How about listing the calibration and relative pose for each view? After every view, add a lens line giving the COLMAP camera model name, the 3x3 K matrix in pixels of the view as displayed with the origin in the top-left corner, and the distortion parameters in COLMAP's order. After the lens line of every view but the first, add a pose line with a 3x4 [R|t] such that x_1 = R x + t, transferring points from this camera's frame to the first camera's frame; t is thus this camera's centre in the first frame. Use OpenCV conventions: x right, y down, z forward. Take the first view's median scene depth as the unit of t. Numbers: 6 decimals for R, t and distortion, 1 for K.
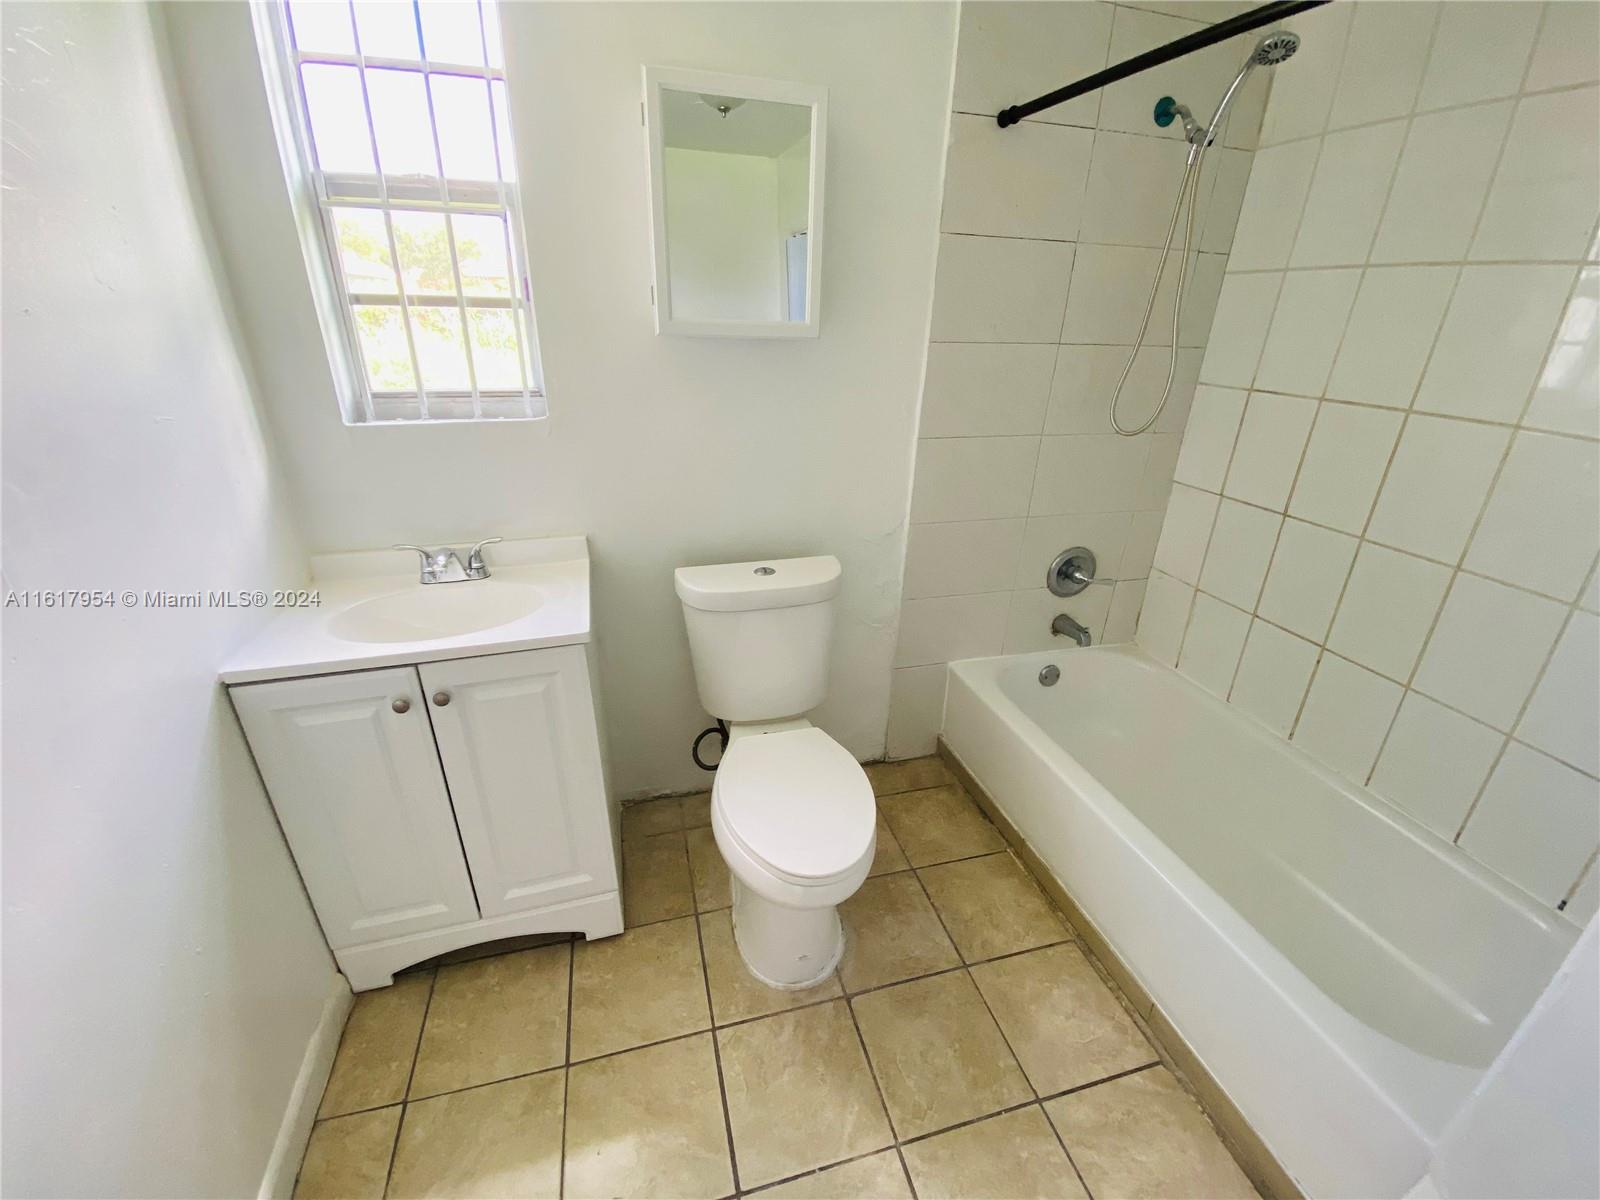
lens RADIAL K [[654.7, 0, 803.5], [0, 654.7, 597.3], [0, 0, 1]] dist [0.025217, -0.023843]
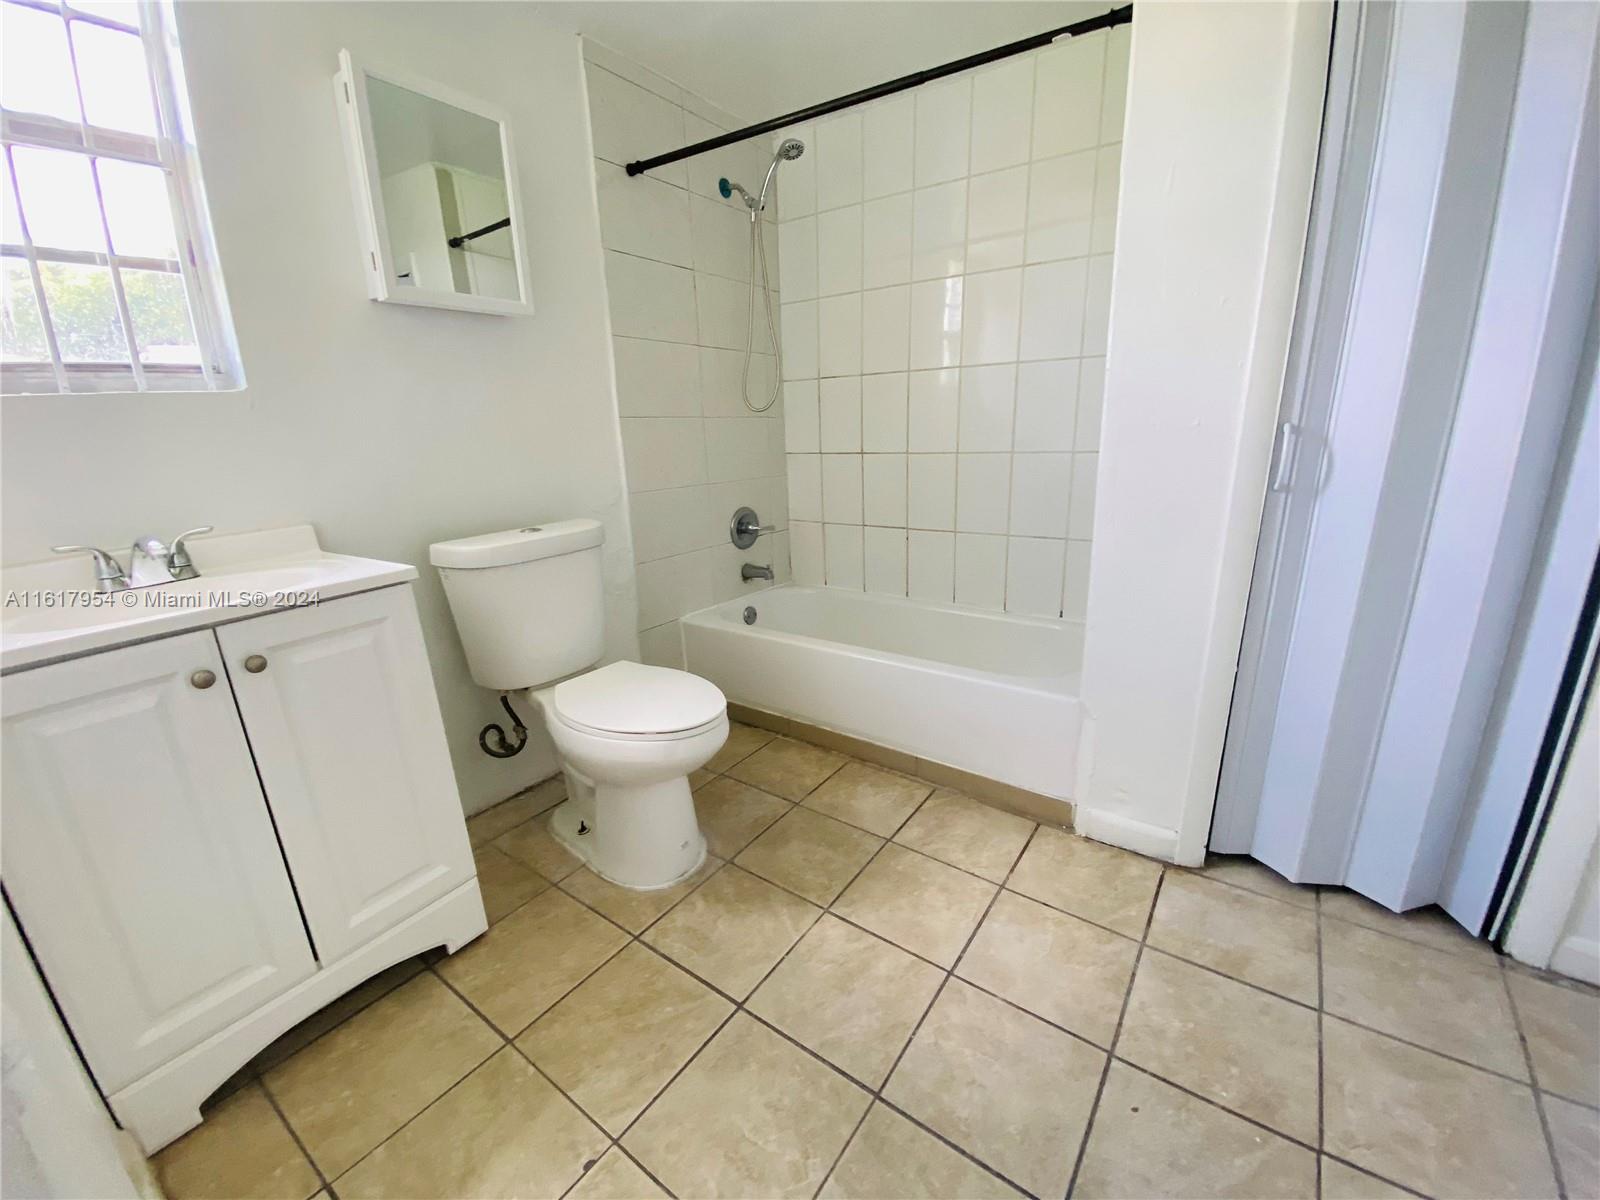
lens RADIAL K [[647.6, 0, 797.2], [0, 647.6, 603.6], [0, 0, 1]] dist [0.038588, -0.029793]
pose [[0.776548, -0.214968, 0.592251, -0.400234], [0.301349, 0.952229, -0.049494, 0.268806], [-0.553319, 0.216908, 0.804232, -0.056892]]
